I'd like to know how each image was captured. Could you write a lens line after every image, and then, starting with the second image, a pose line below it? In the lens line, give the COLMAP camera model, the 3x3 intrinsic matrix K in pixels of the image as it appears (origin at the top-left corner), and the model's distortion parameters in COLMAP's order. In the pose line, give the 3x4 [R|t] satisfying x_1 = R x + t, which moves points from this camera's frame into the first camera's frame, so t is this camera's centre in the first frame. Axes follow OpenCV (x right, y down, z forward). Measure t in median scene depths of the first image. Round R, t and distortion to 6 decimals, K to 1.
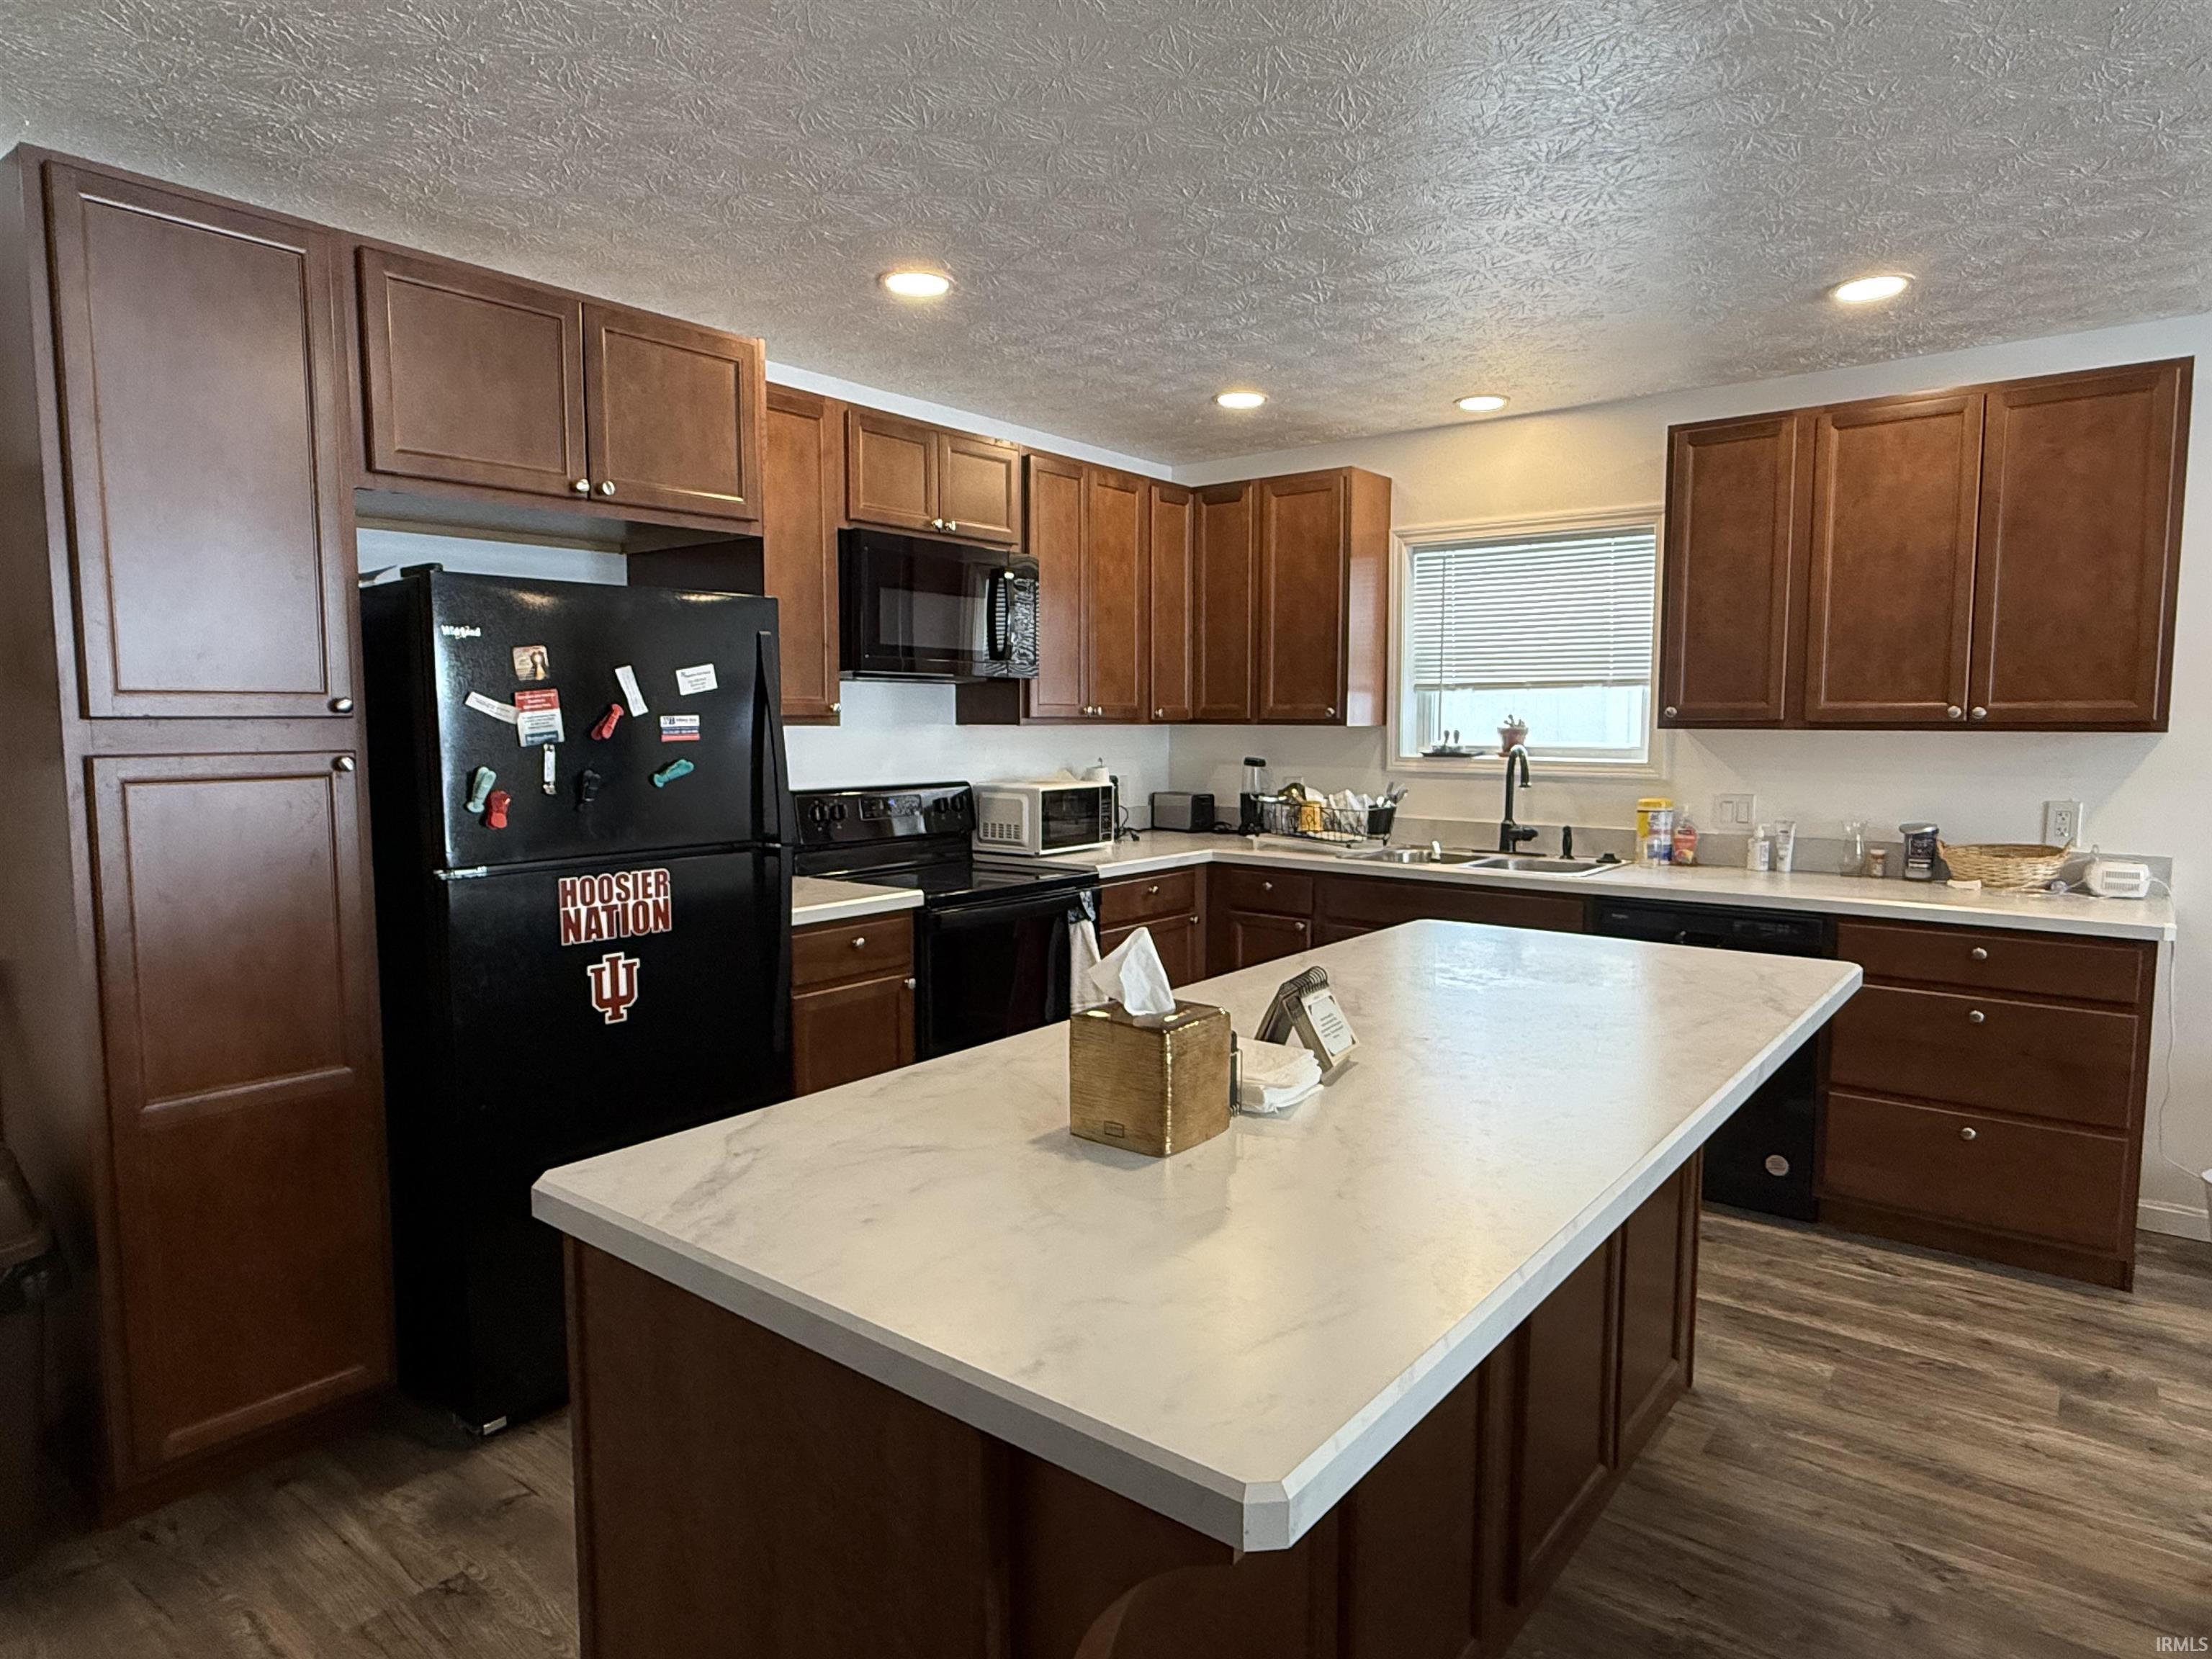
lens RADIAL K [[1294.0, 0, 1103.2], [0, 1294.0, 831.0], [0, 0, 1]] dist [-0.001814, 0.000304]
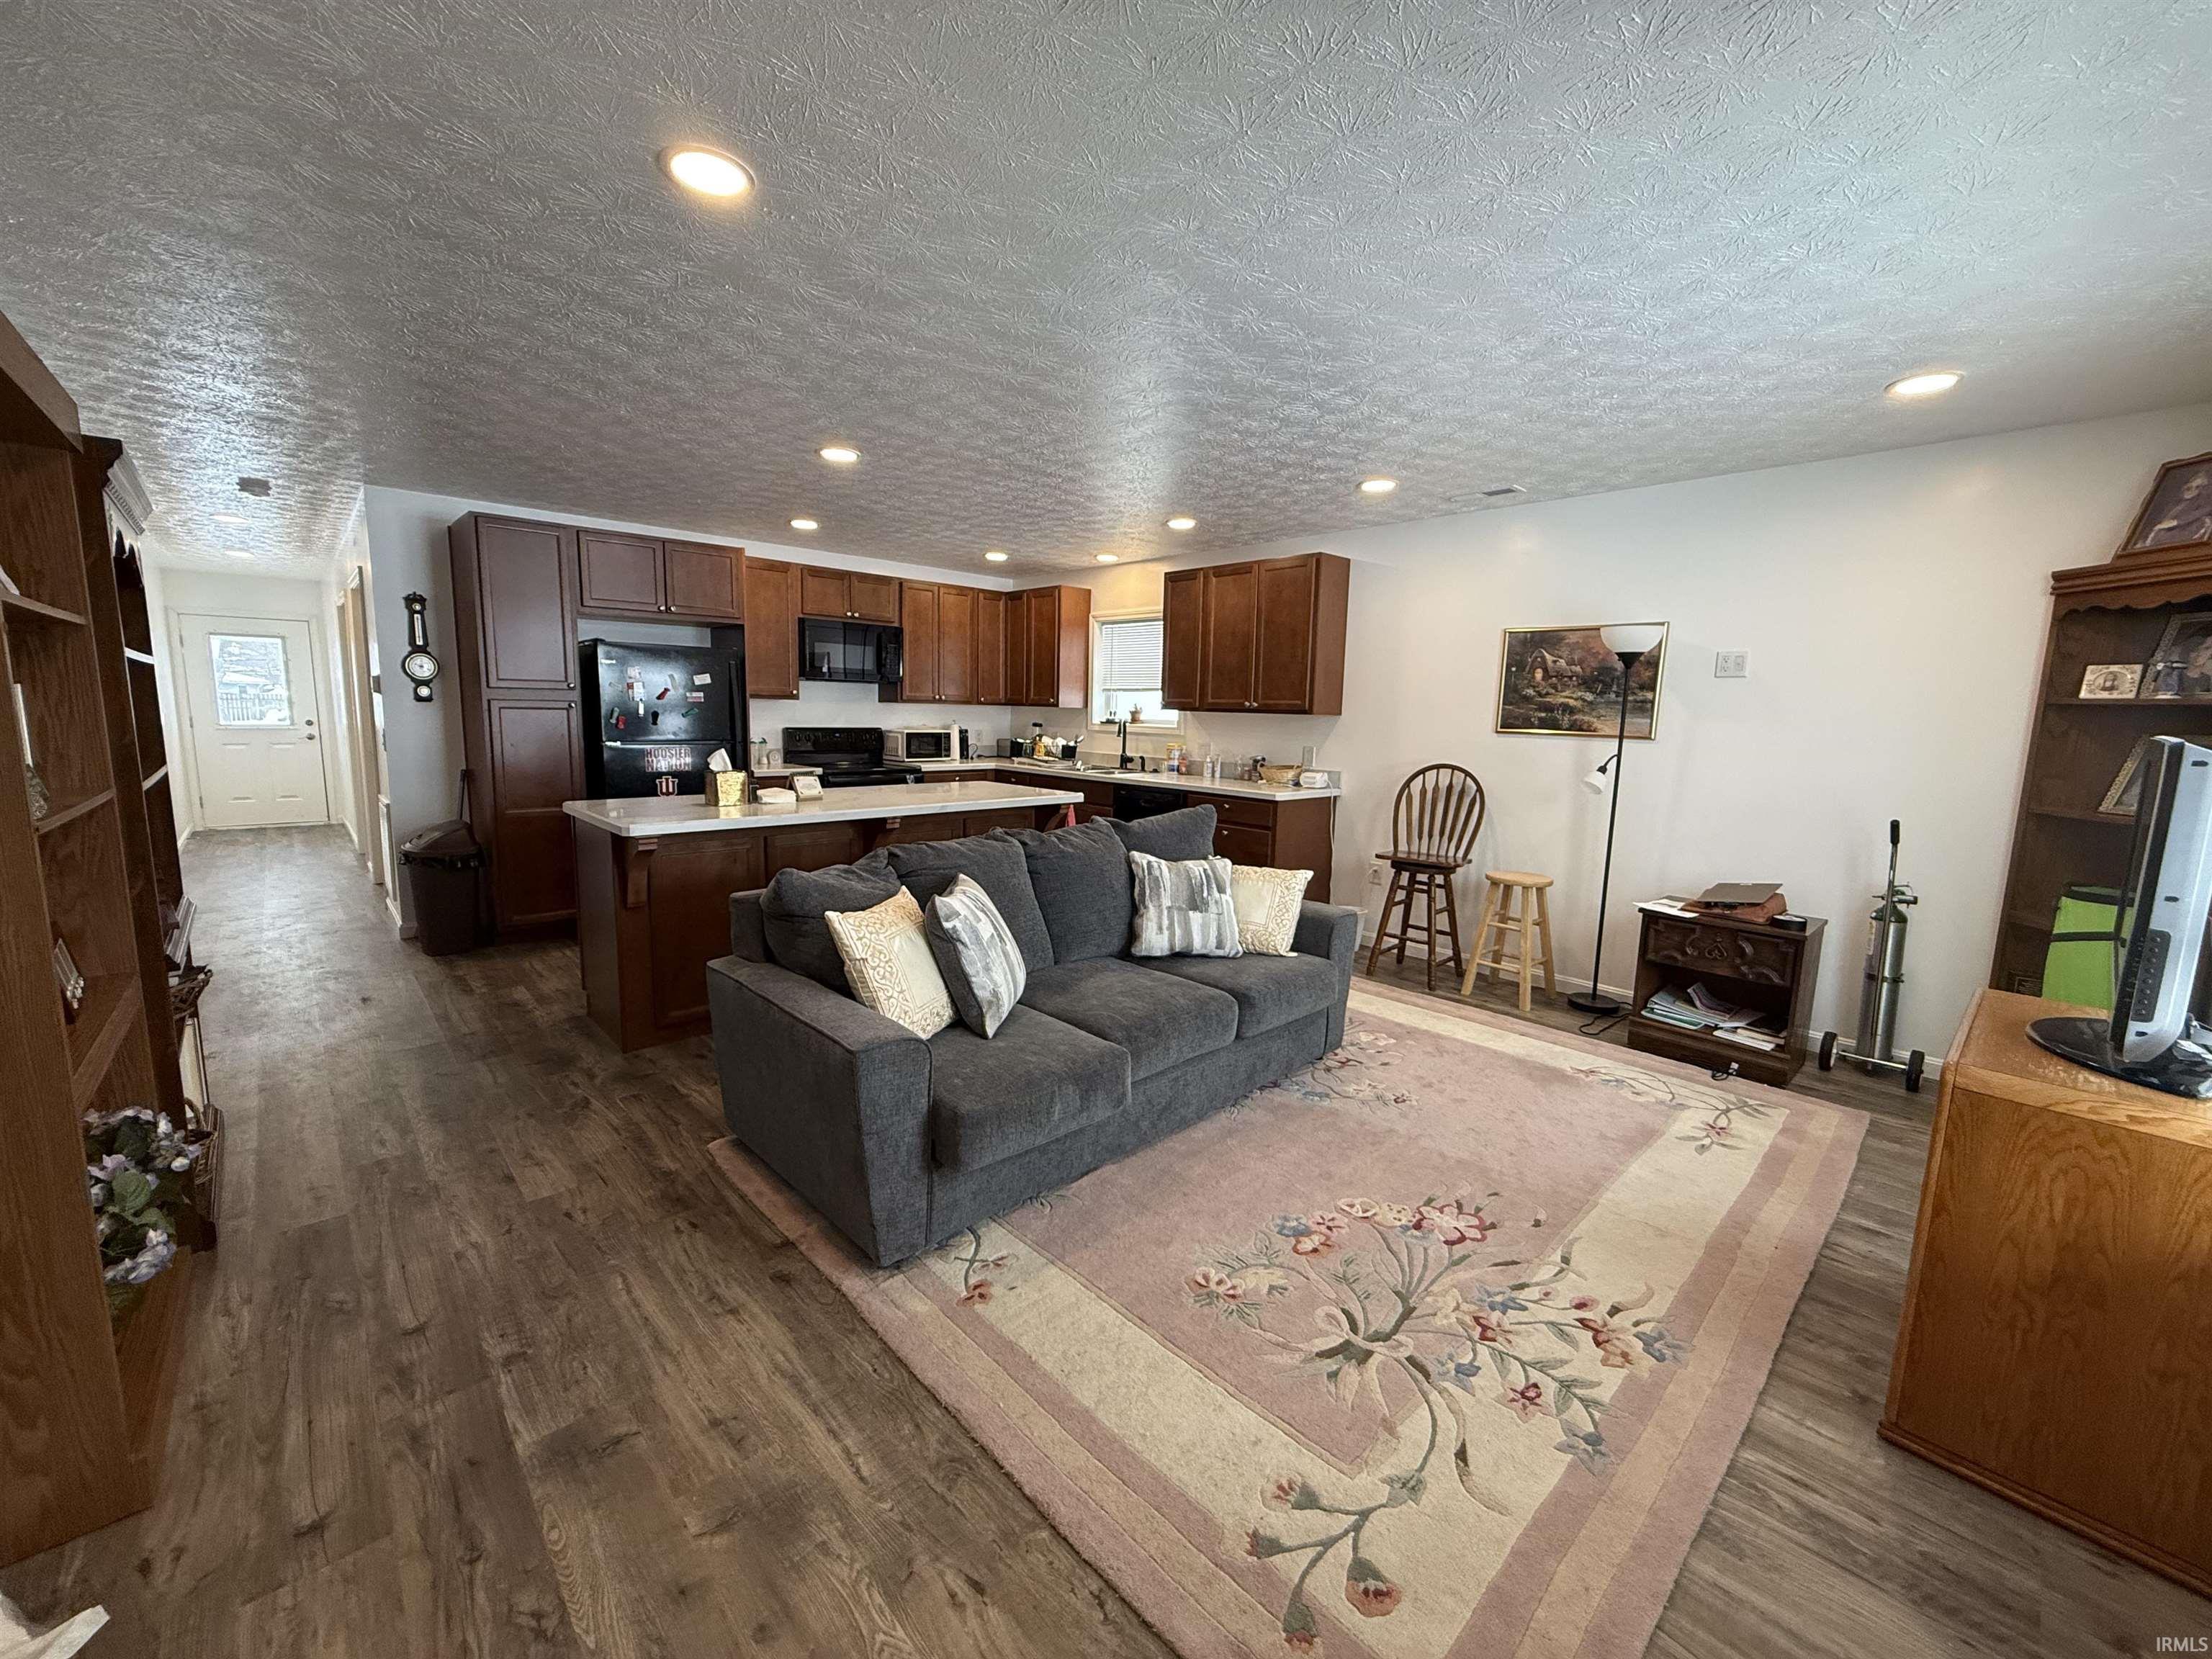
lens RADIAL K [[876.0, 0, 1100.9], [0, 876.0, 830.0], [0, 0, 1]] dist [-0.000870, -0.000009]
pose [[0.989714, 0.043322, -0.136343, 0.610272], [-0.036703, 0.998040, 0.050695, 0.058979], [0.138272, -0.045169, 0.989364, -0.566072]]
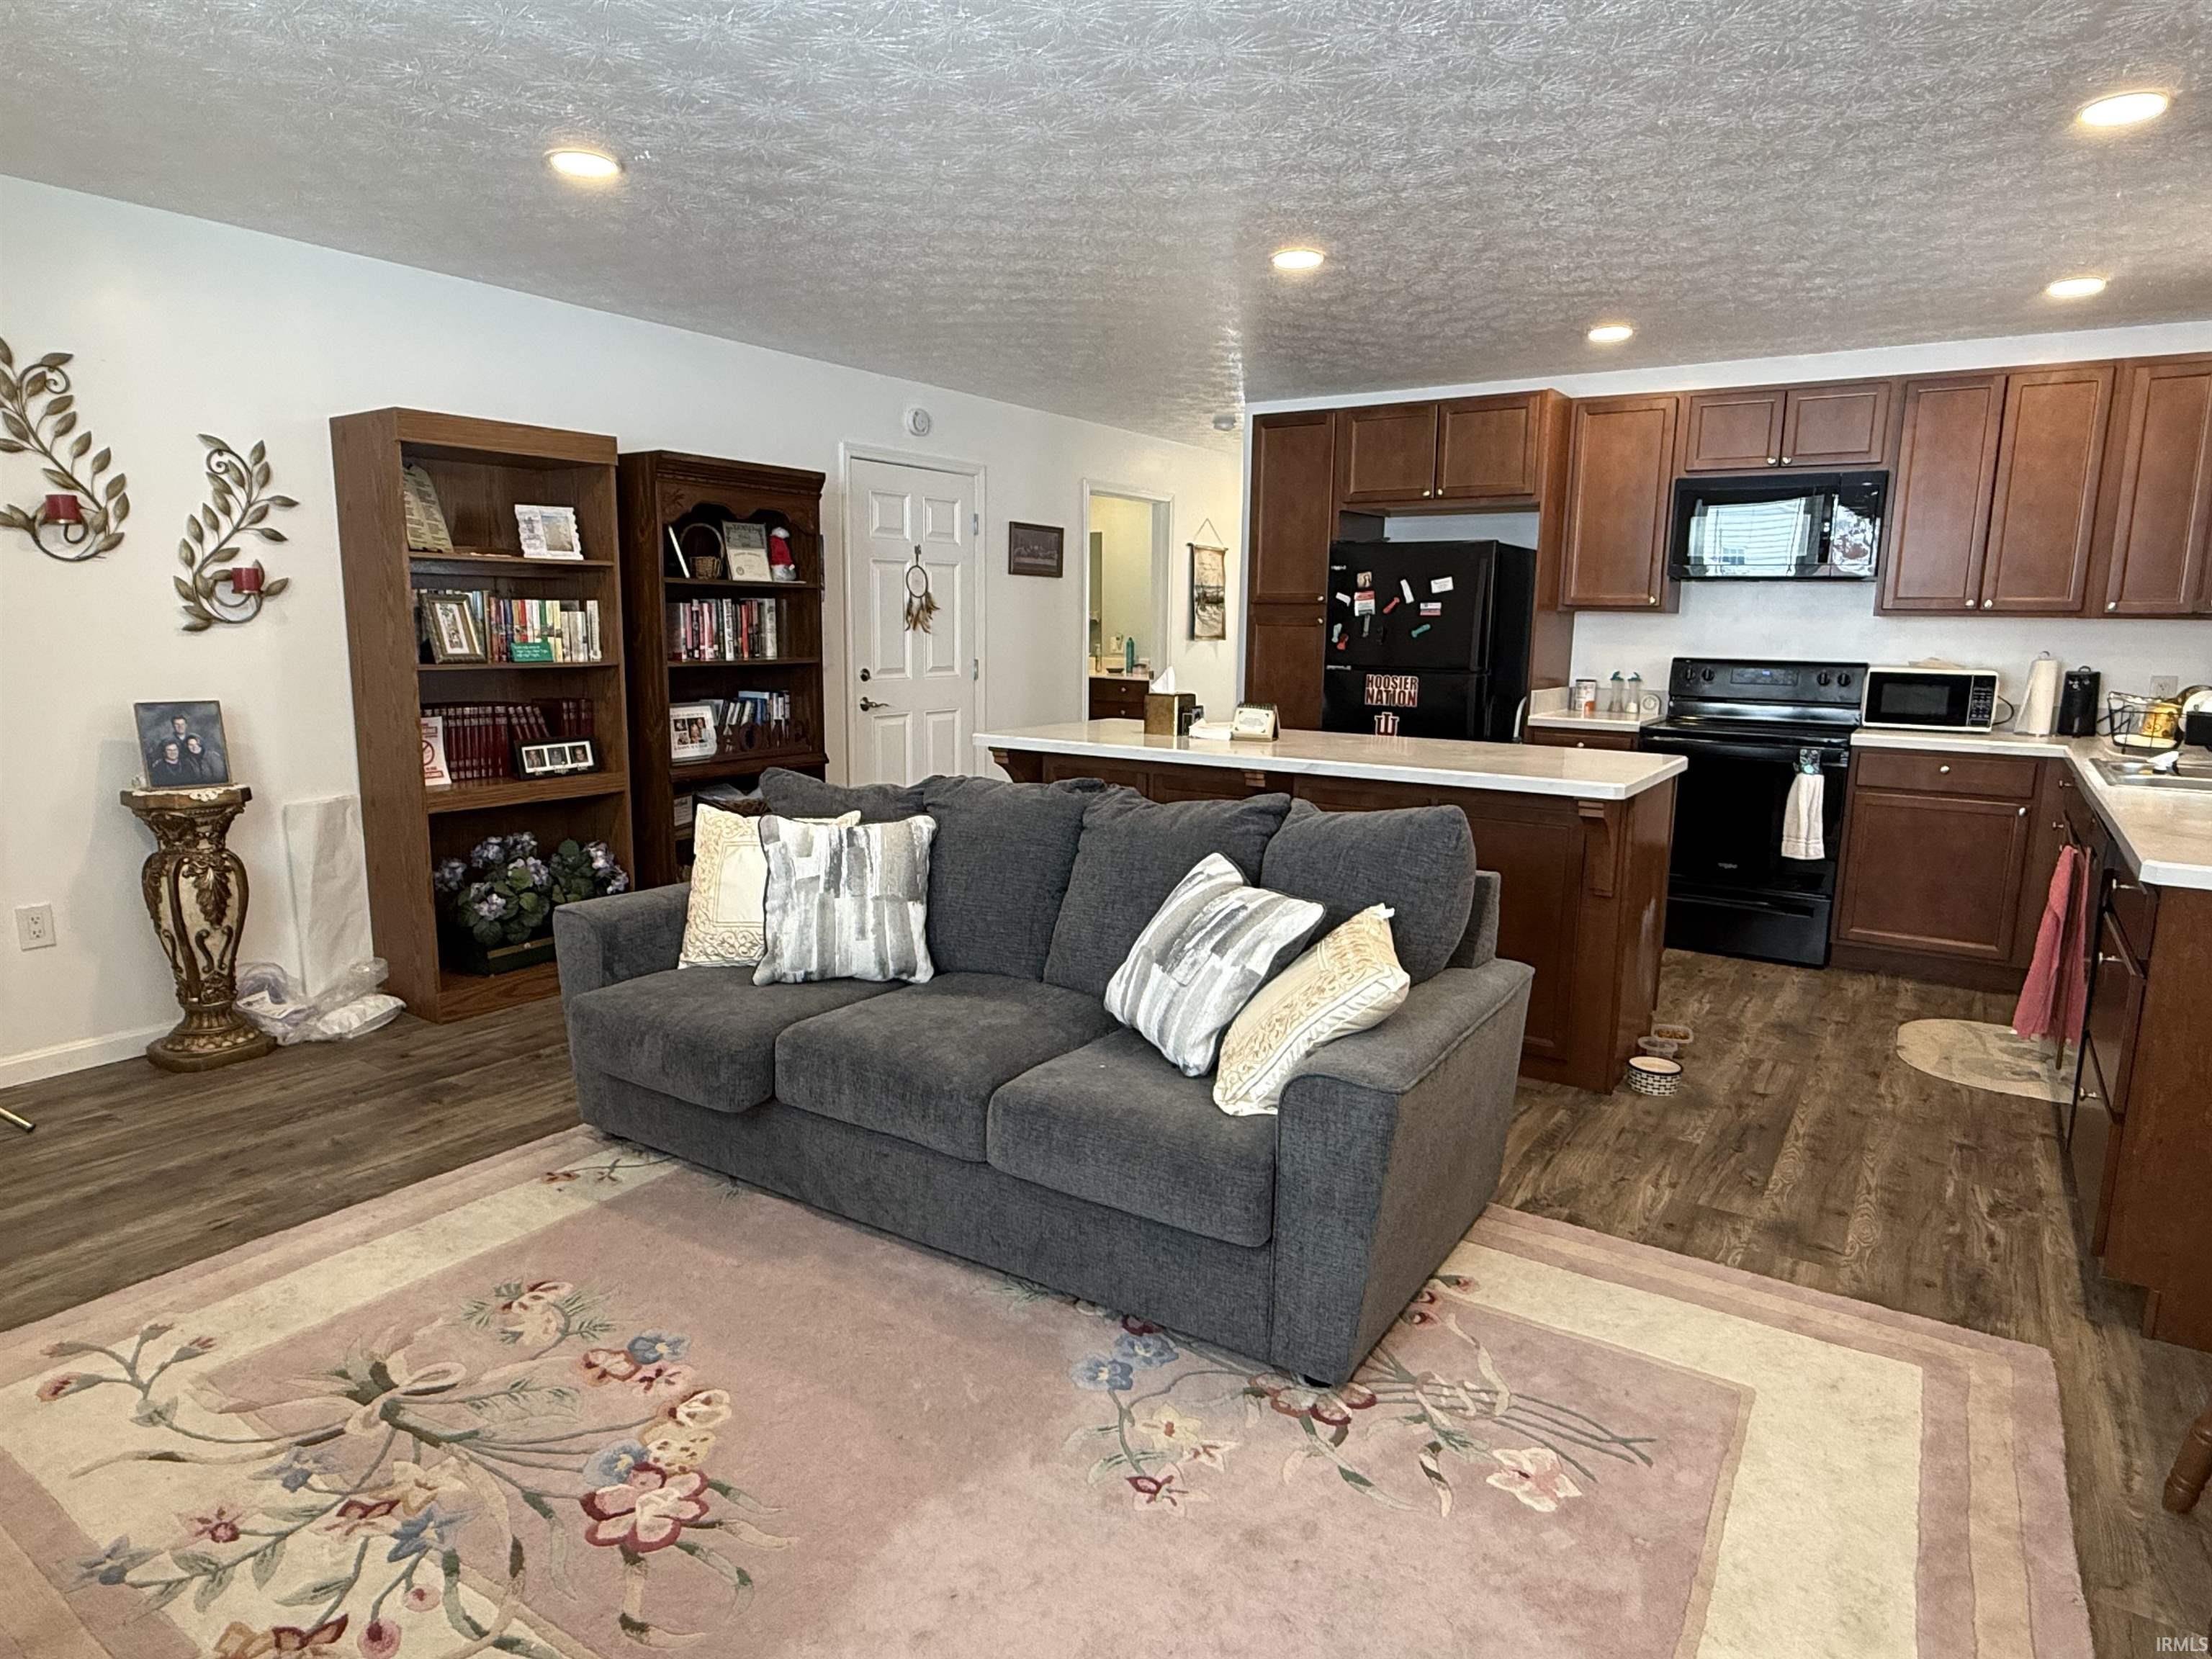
lens RADIAL K [[1294.0, 0, 1103.2], [0, 1294.0, 831.0], [0, 0, 1]] dist [-0.001814, 0.000304]
pose [[0.086603, 0.168832, -0.981833, 1.309513], [-0.102160, 0.981845, 0.159823, -0.006900], [0.990991, 0.086463, 0.102279, 0.235576]]
